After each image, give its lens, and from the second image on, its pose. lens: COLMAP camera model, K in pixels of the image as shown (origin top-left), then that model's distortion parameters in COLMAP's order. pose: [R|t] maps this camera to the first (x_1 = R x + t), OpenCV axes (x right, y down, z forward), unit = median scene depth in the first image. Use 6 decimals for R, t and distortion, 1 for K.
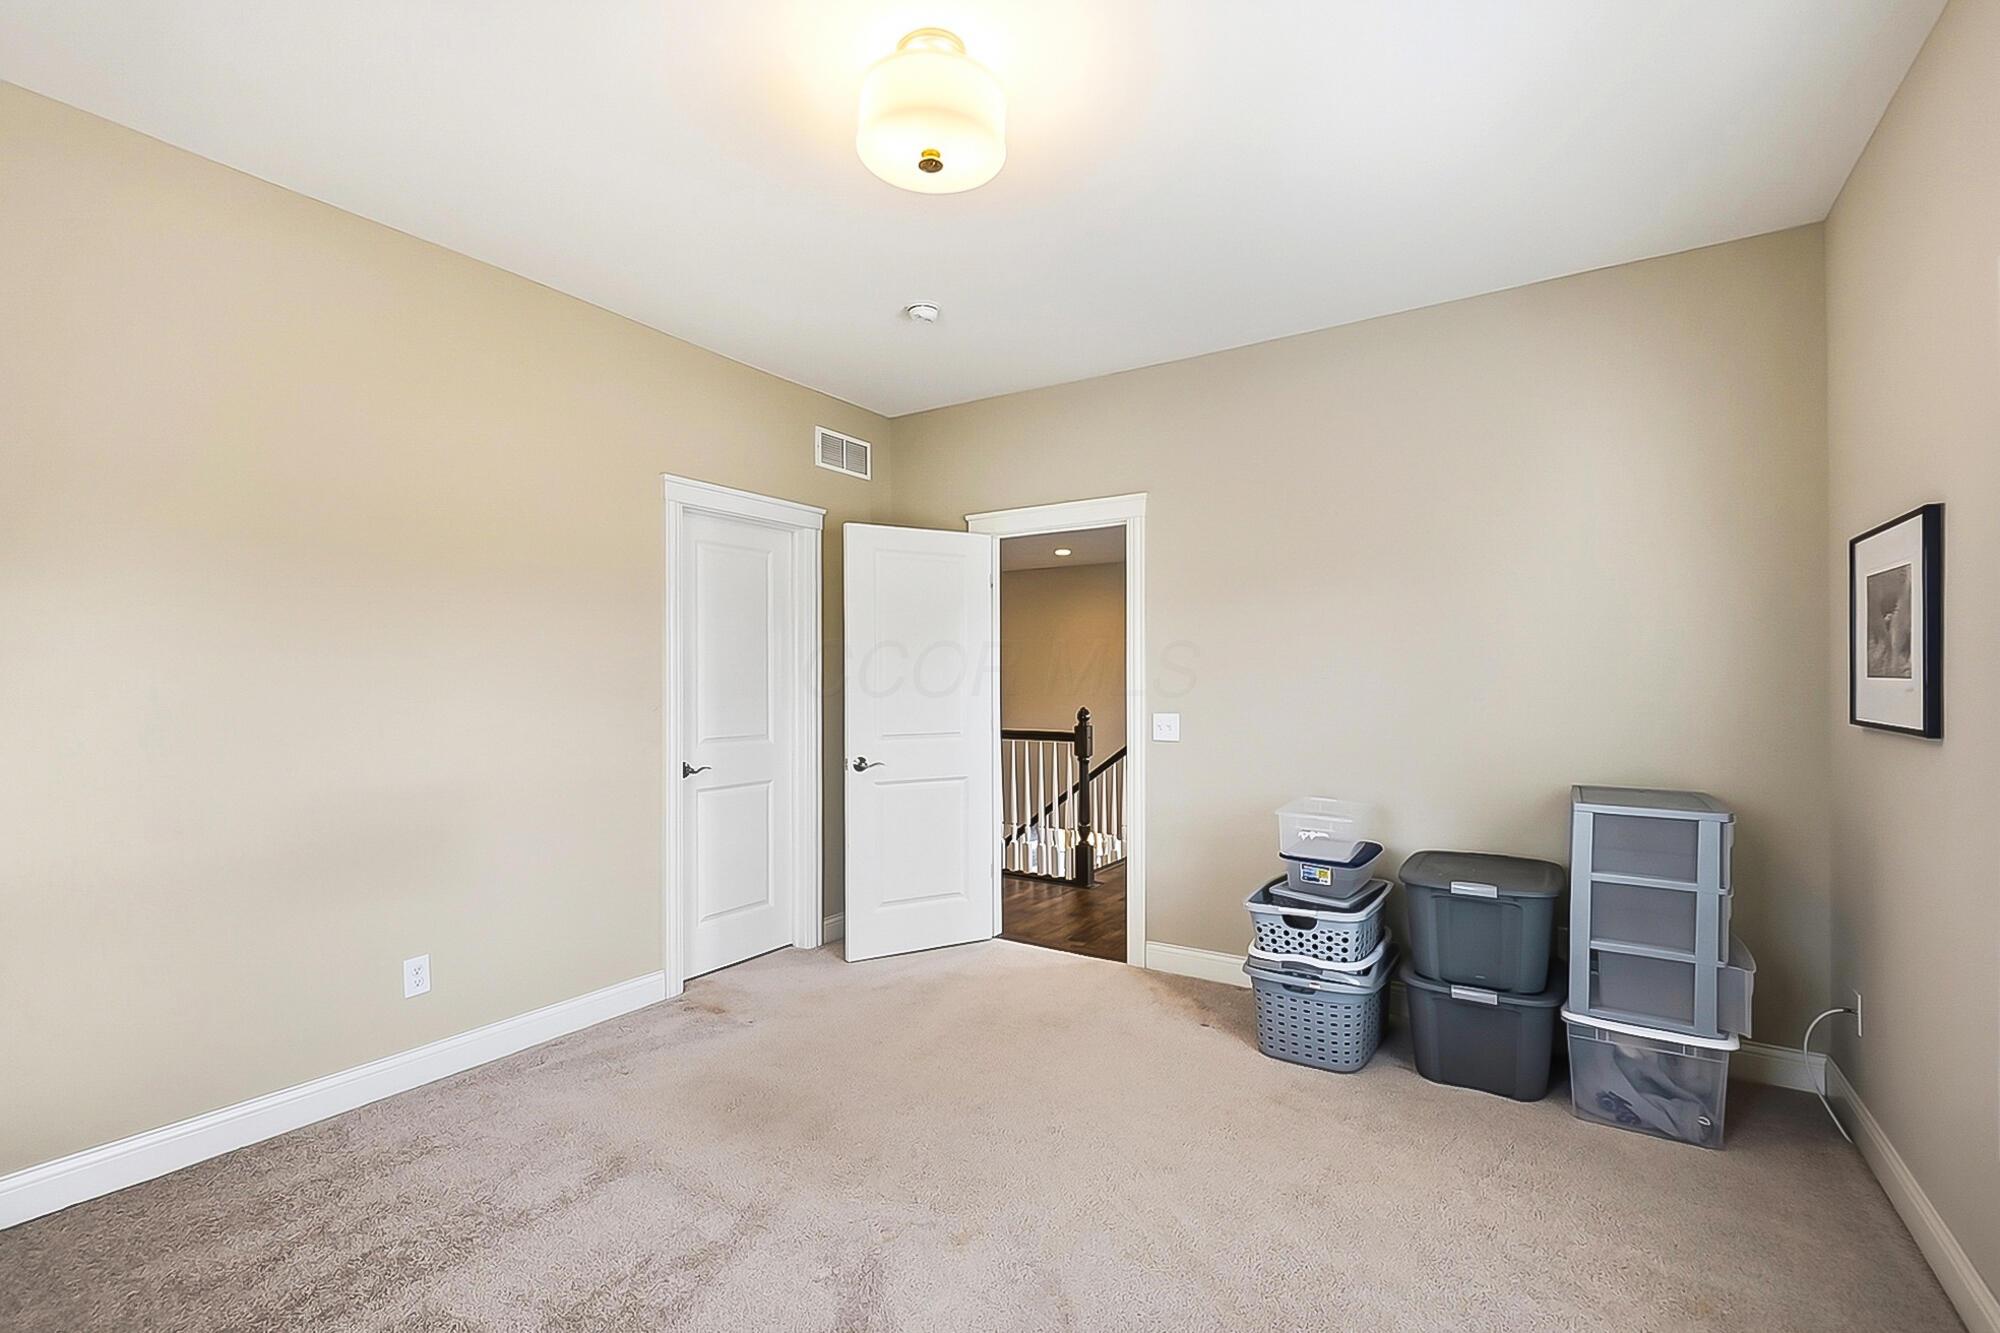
lens RADIAL K [[876.9, 0, 1000.1], [0, 876.9, 672.5], [0, 0, 1]] dist [-0.011598, 0.000348]
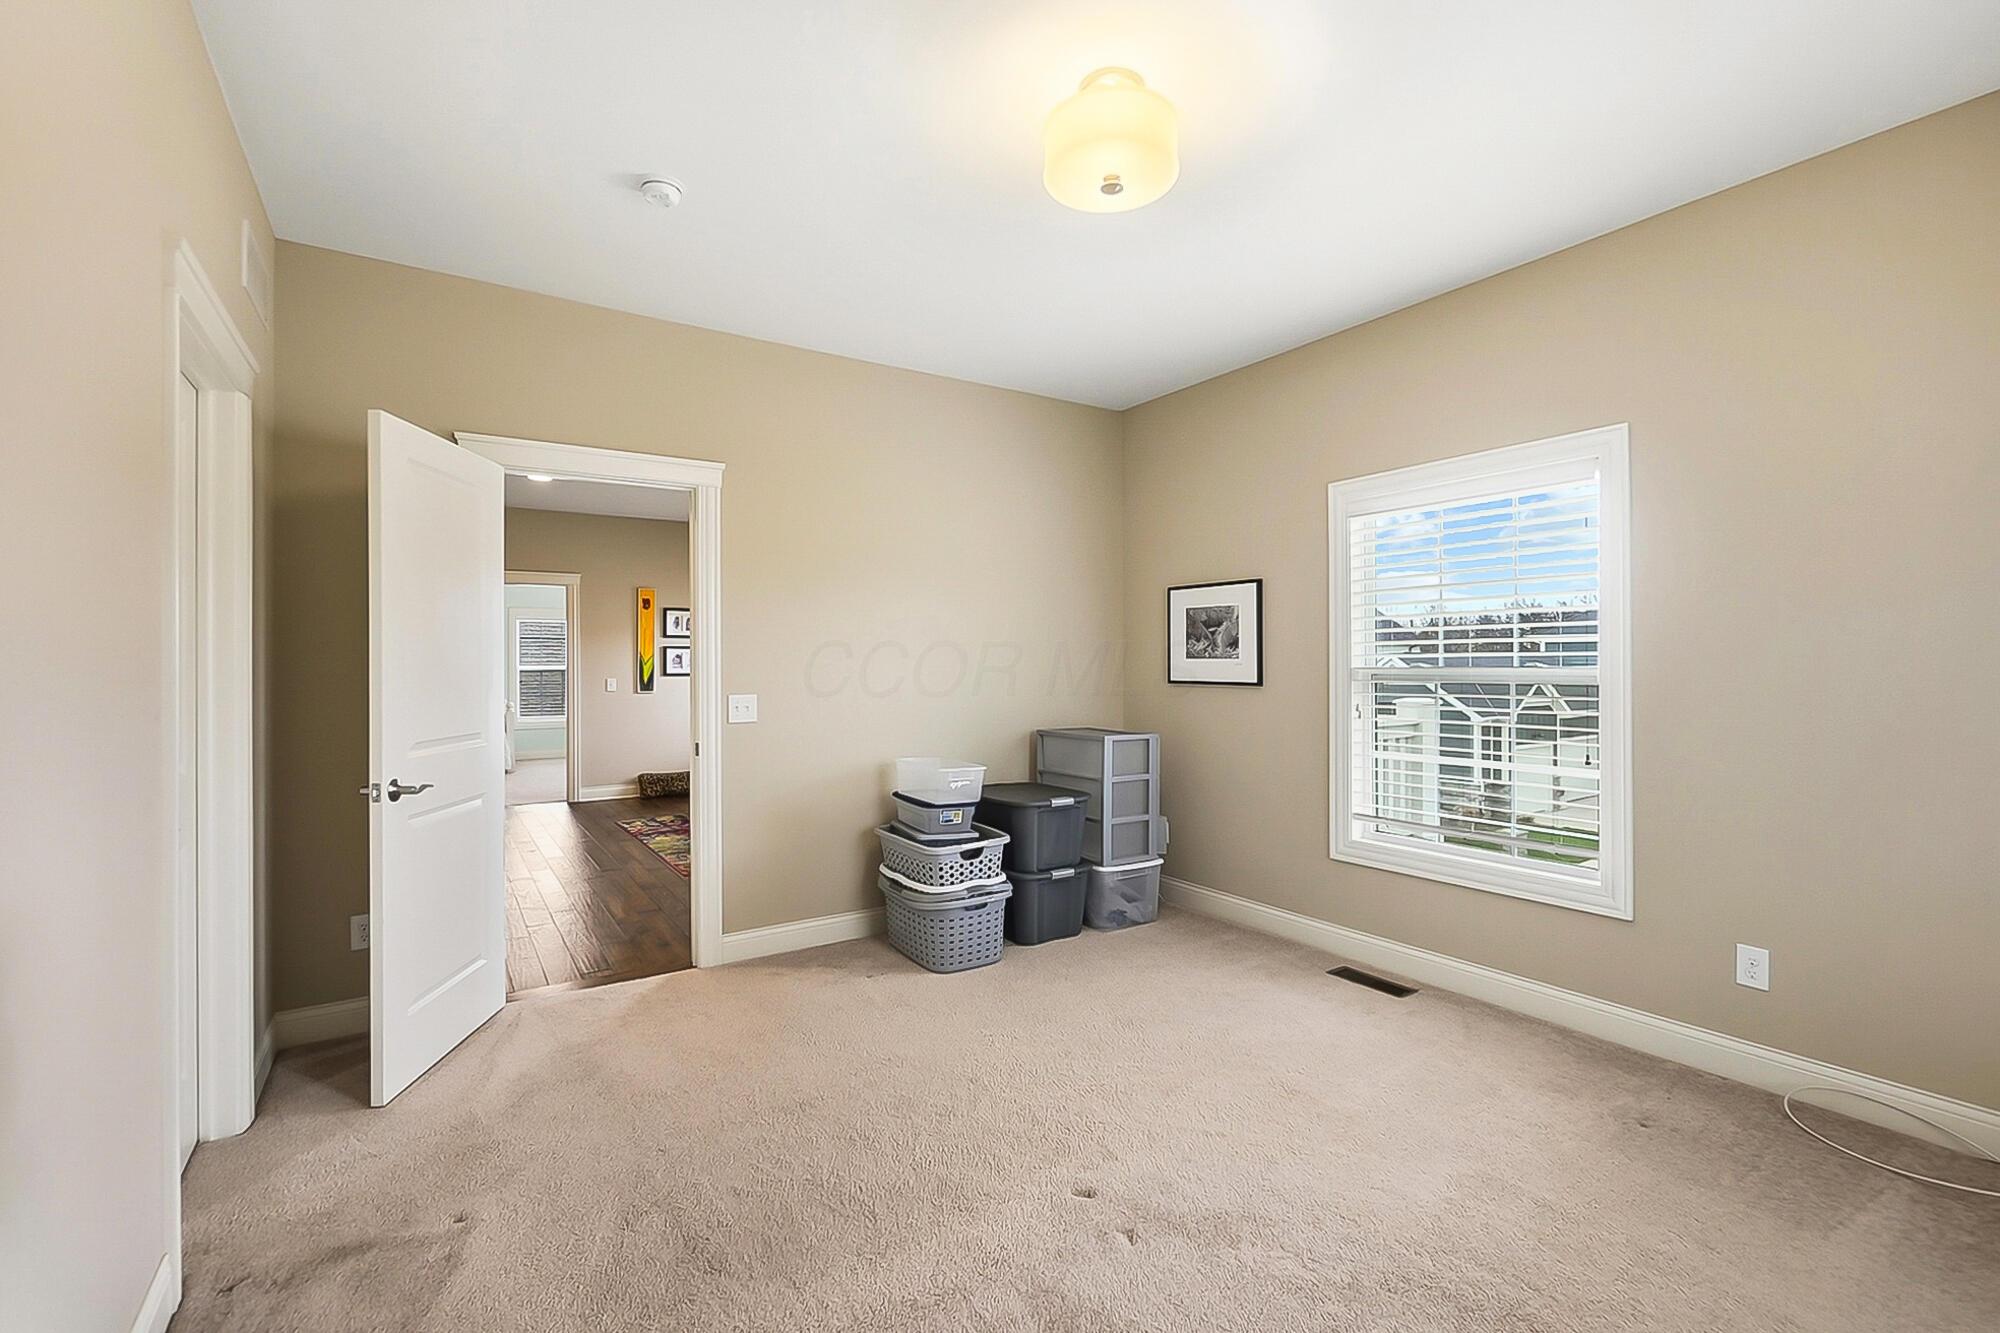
lens RADIAL K [[873.3, 0, 1003.6], [0, 873.3, 659.2], [0, 0, 1]] dist [-0.000745, -0.000065]
pose [[0.396040, 0.004609, 0.918222, -0.769451], [-0.004379, 0.999986, -0.003131, 0.012273], [-0.918223, -0.002781, 0.396054, 0.461187]]
